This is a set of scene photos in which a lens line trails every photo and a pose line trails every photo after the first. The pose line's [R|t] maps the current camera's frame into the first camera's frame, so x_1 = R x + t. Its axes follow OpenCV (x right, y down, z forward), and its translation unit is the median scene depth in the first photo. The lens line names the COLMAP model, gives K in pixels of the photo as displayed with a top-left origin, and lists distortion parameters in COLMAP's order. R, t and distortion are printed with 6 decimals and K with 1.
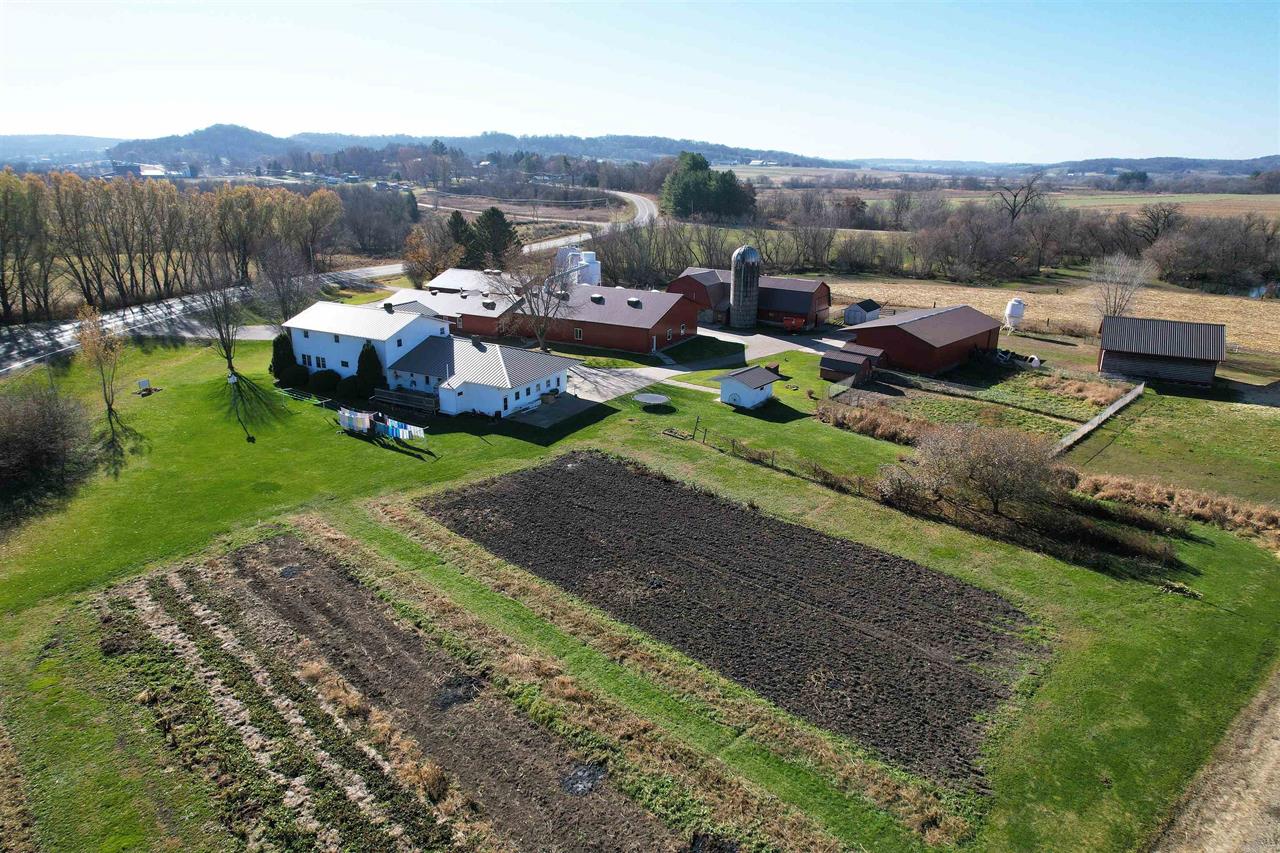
lens RADIAL K [[812.9, 0, 629.3], [0, 812.9, 428.4], [0, 0, 1]] dist [-0.075156, 0.062401]
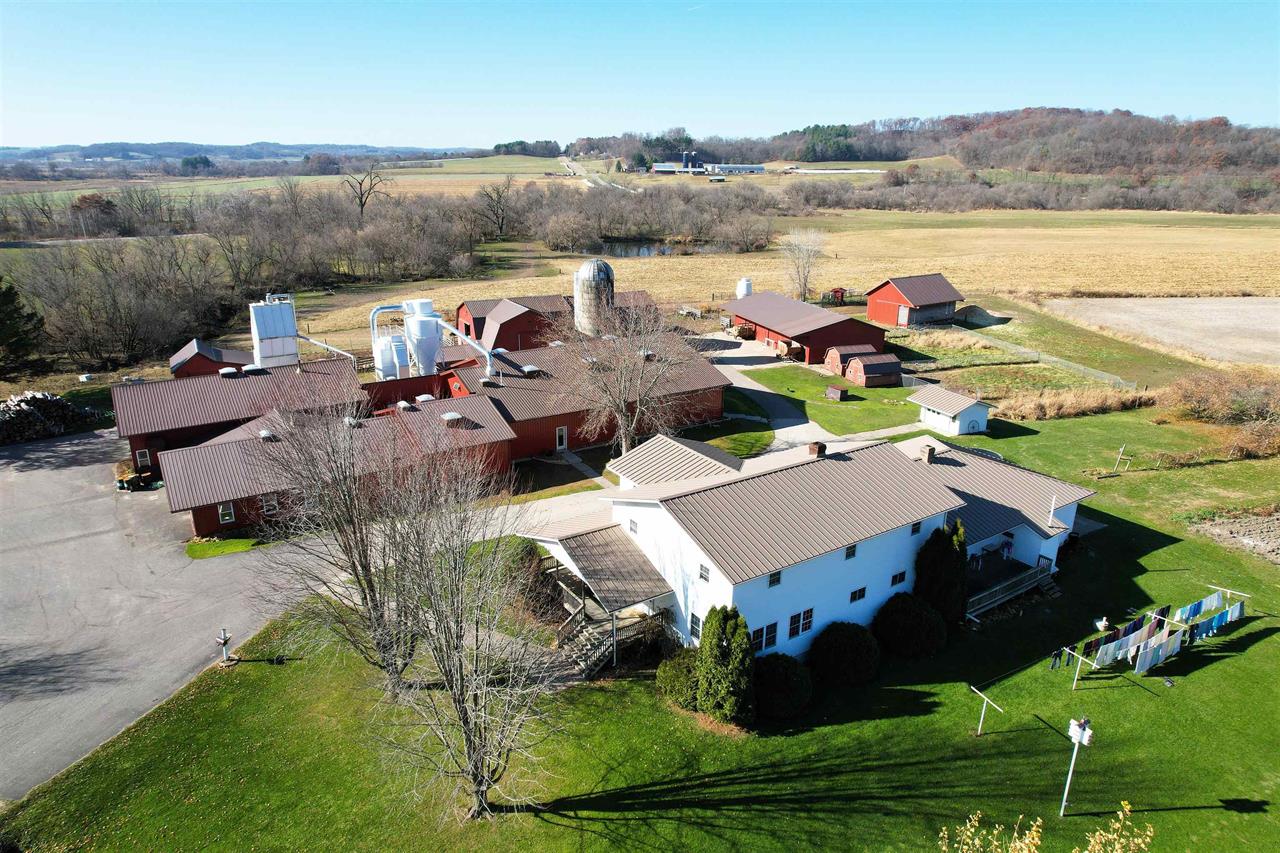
lens RADIAL K [[812.9, 0, 646.1], [0, 812.9, 420.0], [0, 0, 1]] dist [-0.075156, 0.062401]
pose [[0.456074, -0.278169, 0.845351, -0.678585], [0.271550, 0.948092, 0.165473, -0.249828], [-0.847501, 0.154087, 0.507937, 0.751475]]
